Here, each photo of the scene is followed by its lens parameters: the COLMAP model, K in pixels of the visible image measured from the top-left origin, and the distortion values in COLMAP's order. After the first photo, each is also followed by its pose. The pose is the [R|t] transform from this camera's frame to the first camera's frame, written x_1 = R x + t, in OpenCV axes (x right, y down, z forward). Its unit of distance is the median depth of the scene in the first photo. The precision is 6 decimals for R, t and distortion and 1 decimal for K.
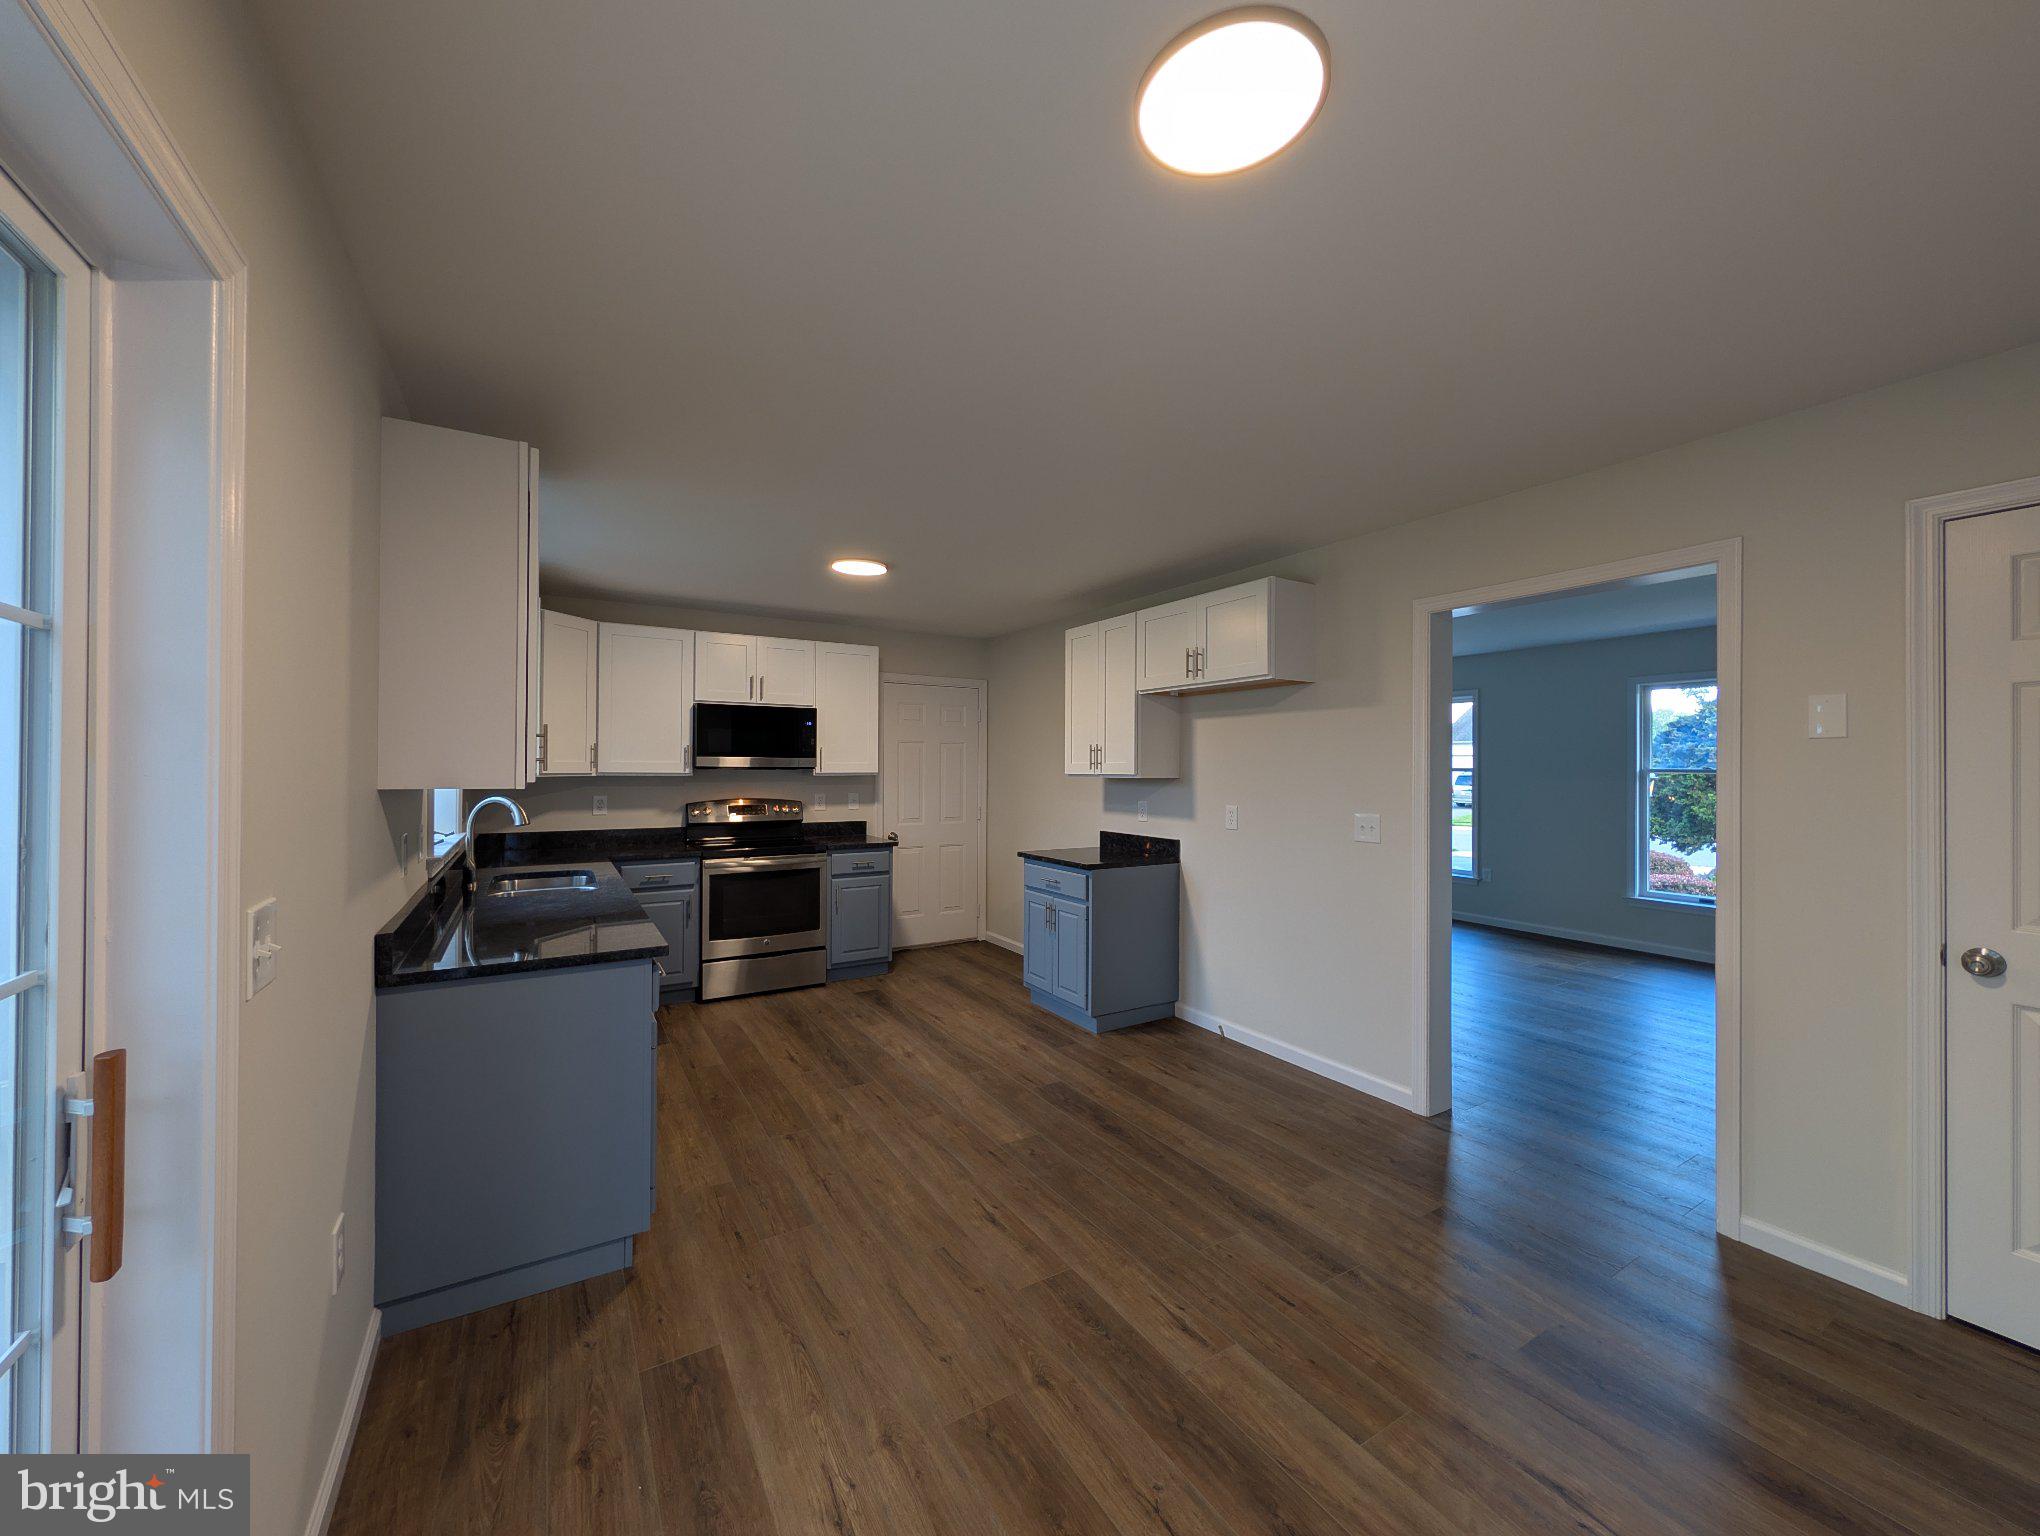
lens RADIAL K [[784.9, 0, 1020.0], [0, 784.9, 768.0], [0, 0, 1]] dist [-0.001592, 0.000190]
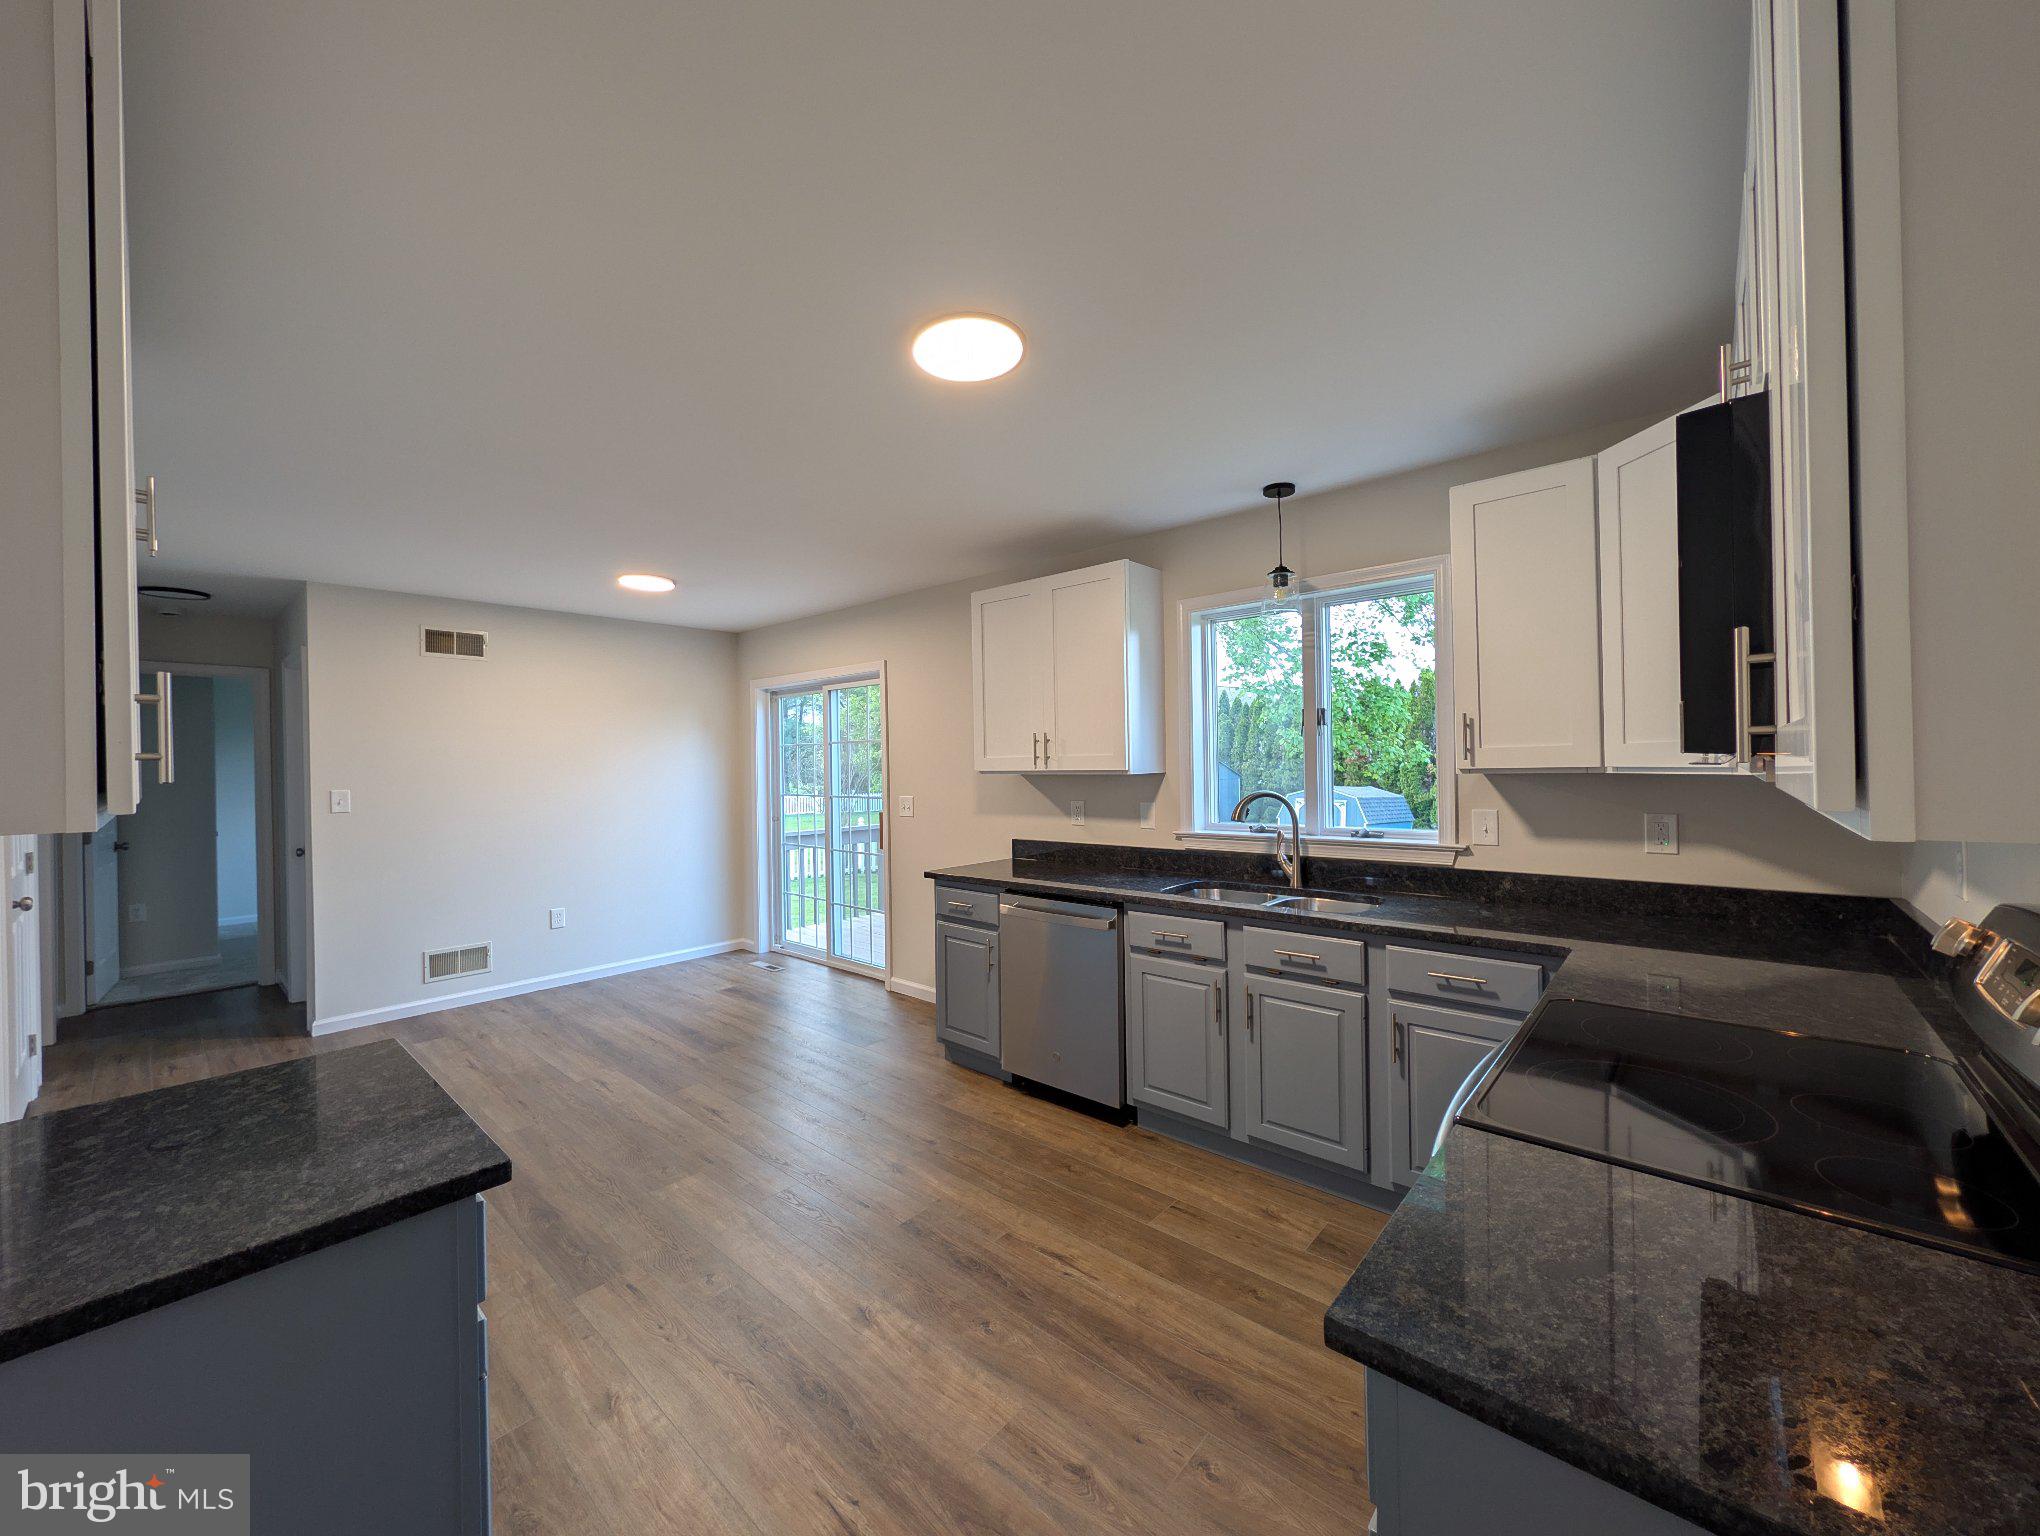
lens RADIAL K [[784.9, 0, 1020.0], [0, 784.9, 768.0], [0, 0, 1]] dist [-0.001592, 0.000190]
pose [[-0.956009, 0.015132, -0.292948, -0.096527], [0.013453, 0.999879, 0.007747, -0.000261], [0.293030, 0.003465, -0.956097, 1.560216]]
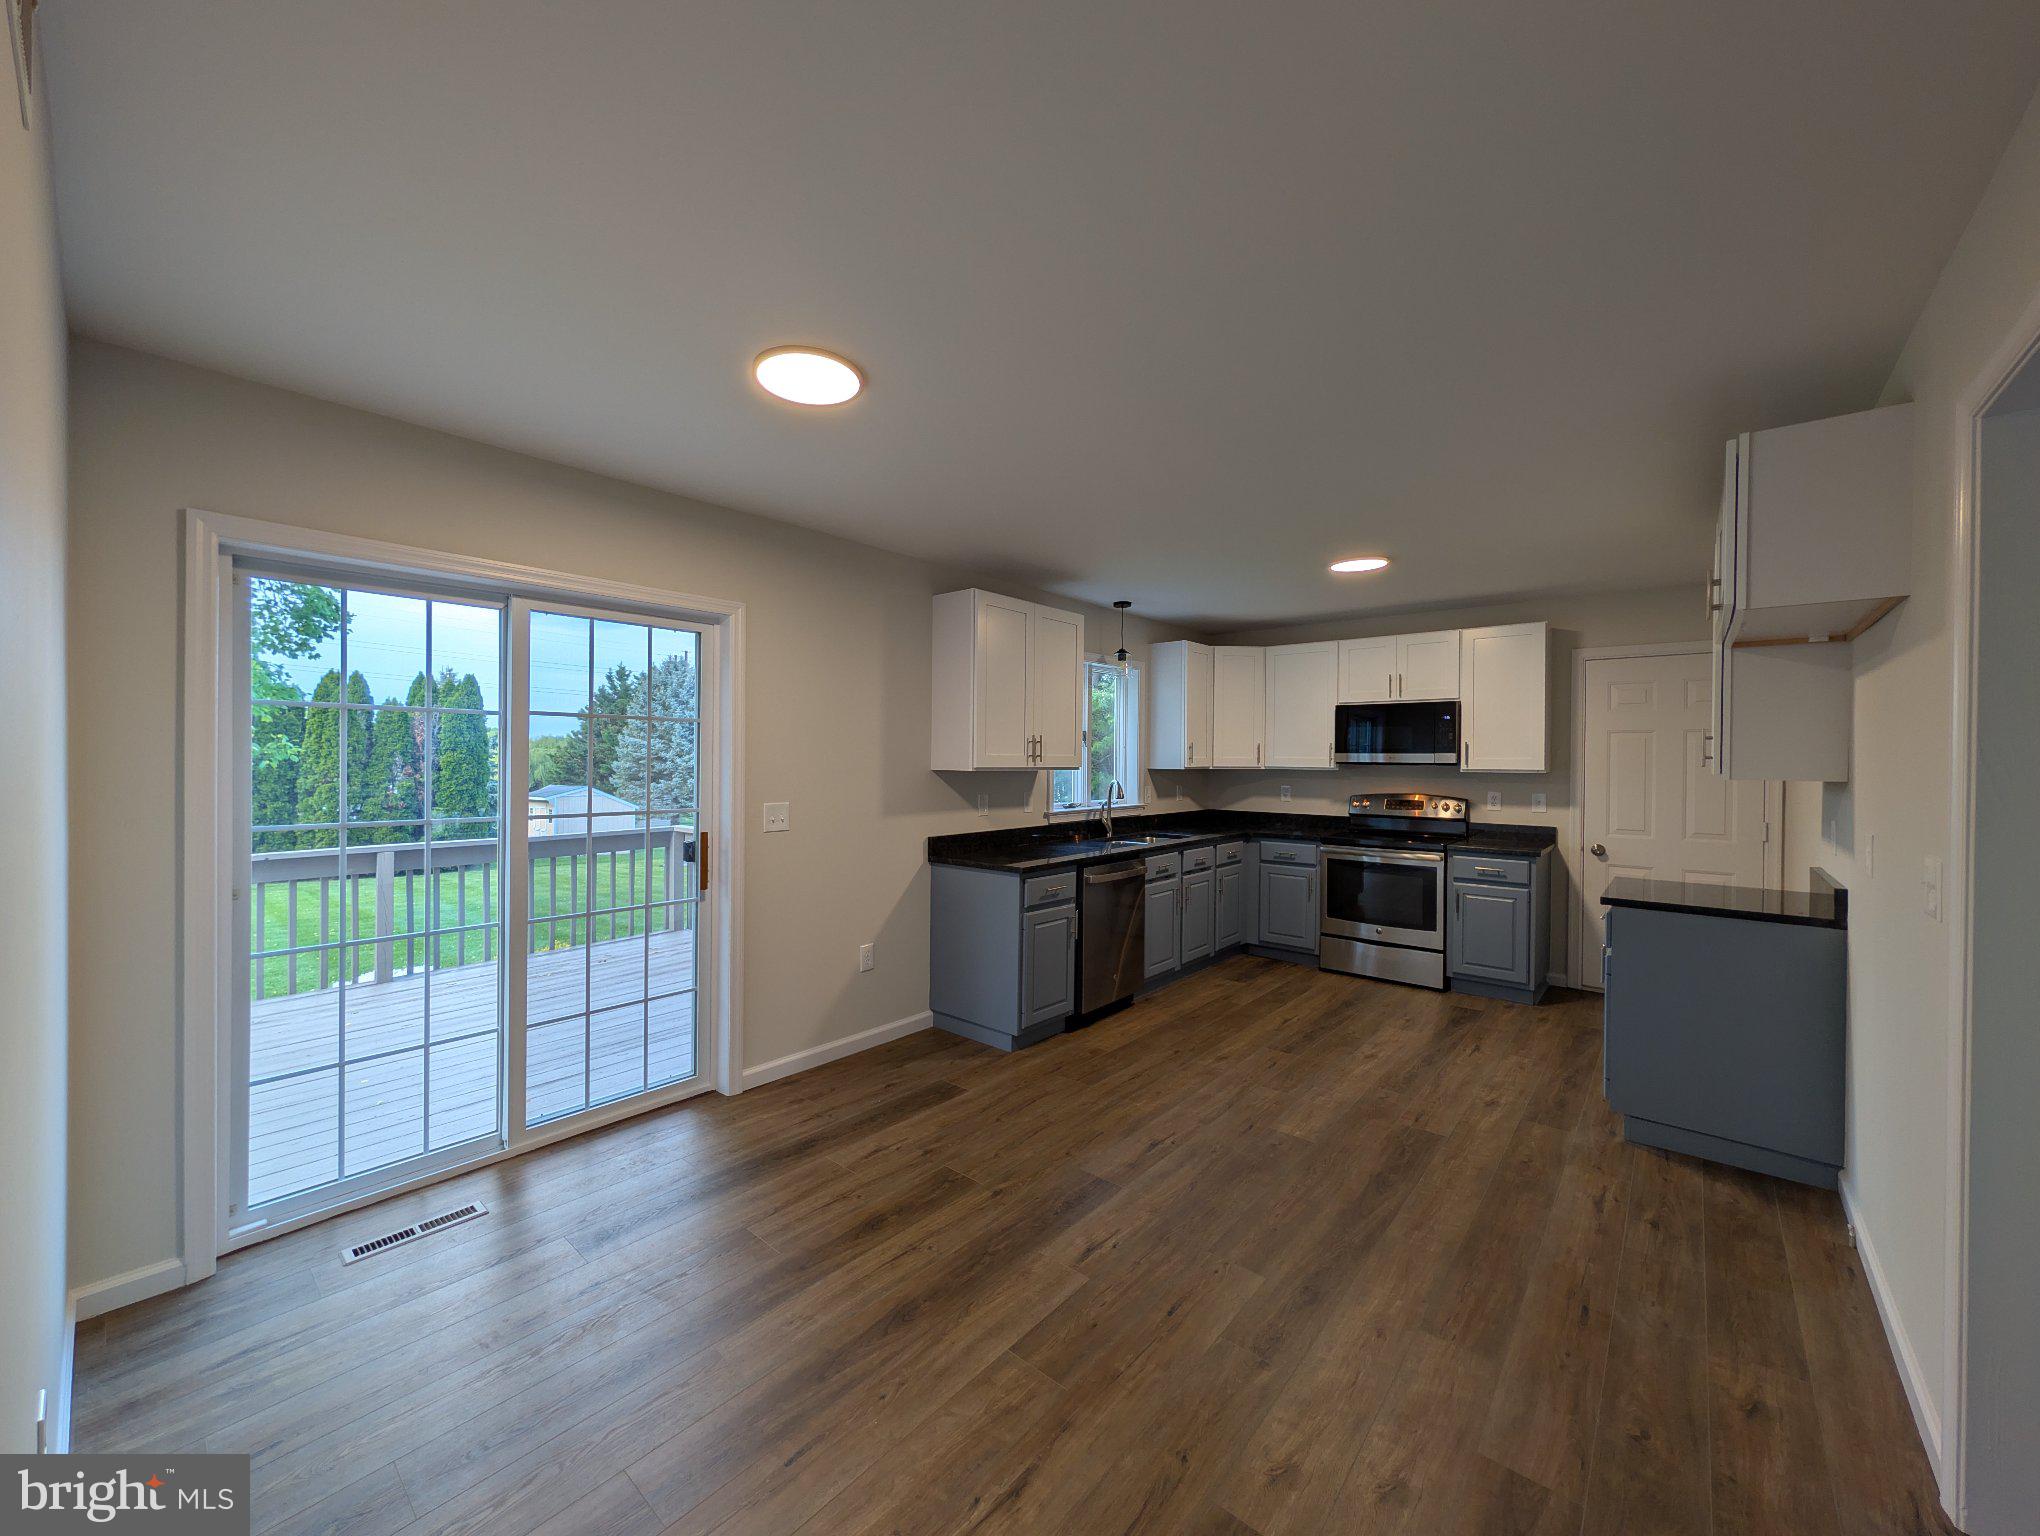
lens RADIAL K [[784.9, 0, 1020.0], [0, 784.9, 768.0], [0, 0, 1]] dist [-0.001592, 0.000190]
pose [[0.312396, 0.011183, -0.949886, 0.660517], [-0.008671, 0.999923, 0.008920, 0.001148], [0.949912, 0.005450, 0.312469, 0.284095]]
